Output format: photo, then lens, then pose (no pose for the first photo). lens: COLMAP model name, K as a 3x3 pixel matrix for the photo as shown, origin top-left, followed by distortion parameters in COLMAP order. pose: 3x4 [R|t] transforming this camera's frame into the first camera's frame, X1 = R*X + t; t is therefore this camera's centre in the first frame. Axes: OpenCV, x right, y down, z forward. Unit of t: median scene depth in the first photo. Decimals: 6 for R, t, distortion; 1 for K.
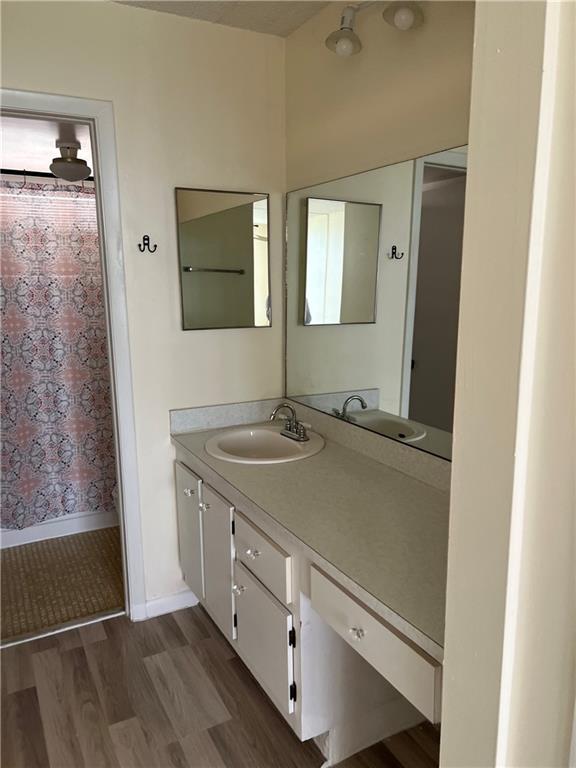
lens RADIAL K [[576.9, 0, 288.0], [0, 576.9, 384.0], [0, 0, 1]] dist [0.082550, -0.106622]
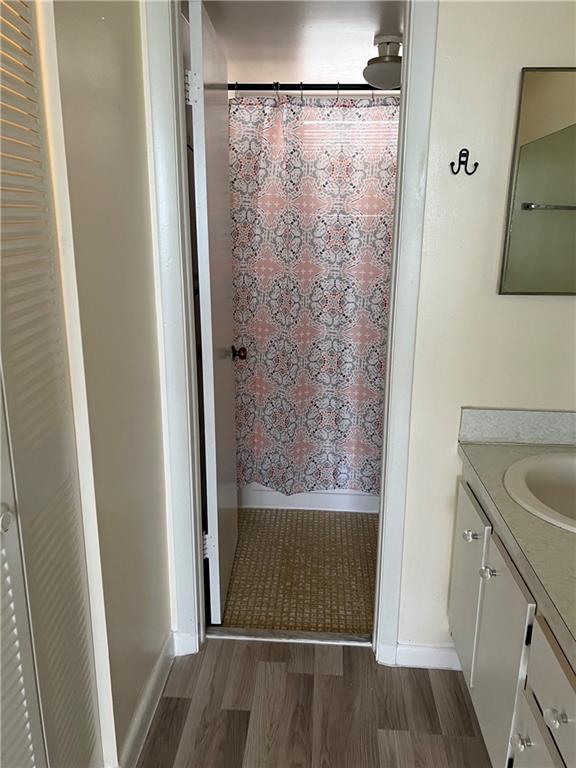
lens RADIAL K [[576.9, 0, 288.0], [0, 576.9, 384.0], [0, 0, 1]] dist [0.082550, -0.106622]
pose [[0.850820, 0.158323, -0.501038, -0.033439], [-0.112226, 0.986278, 0.121083, -0.042965], [0.513333, -0.046791, 0.856913, 0.278073]]
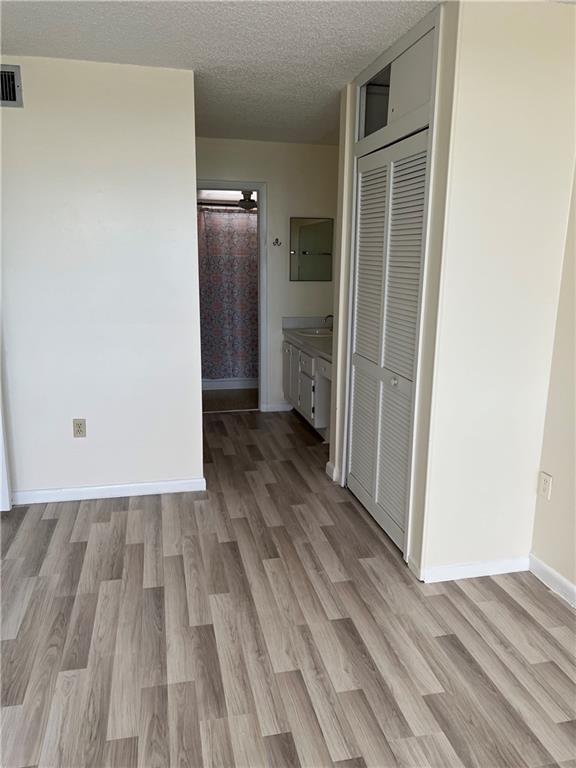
lens RADIAL K [[576.9, 0, 288.0], [0, 576.9, 384.0], [0, 0, 1]] dist [0.082550, -0.106622]
pose [[0.965252, 0.075178, -0.250275, 0.374611], [-0.066122, 0.996823, 0.044411, 0.191568], [0.252819, -0.026320, 0.967156, -1.100508]]
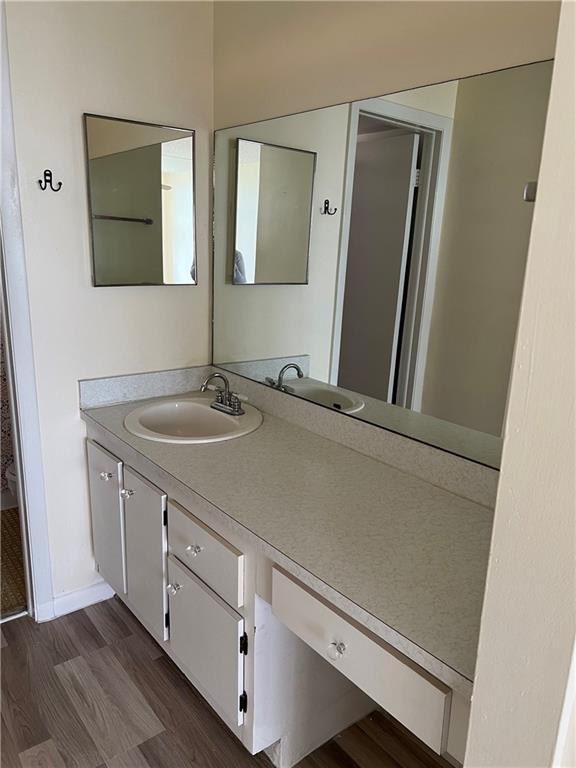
lens RADIAL K [[580.3, 0, 284.5], [0, 580.3, 377.9], [0, 0, 1]] dist [0.062558, -0.073847]
pose [[0.984548, -0.004066, 0.175068, -0.054487], [-0.006185, 0.998300, 0.057964, -0.010254], [-0.175006, -0.058151, 0.982849, 0.095190]]
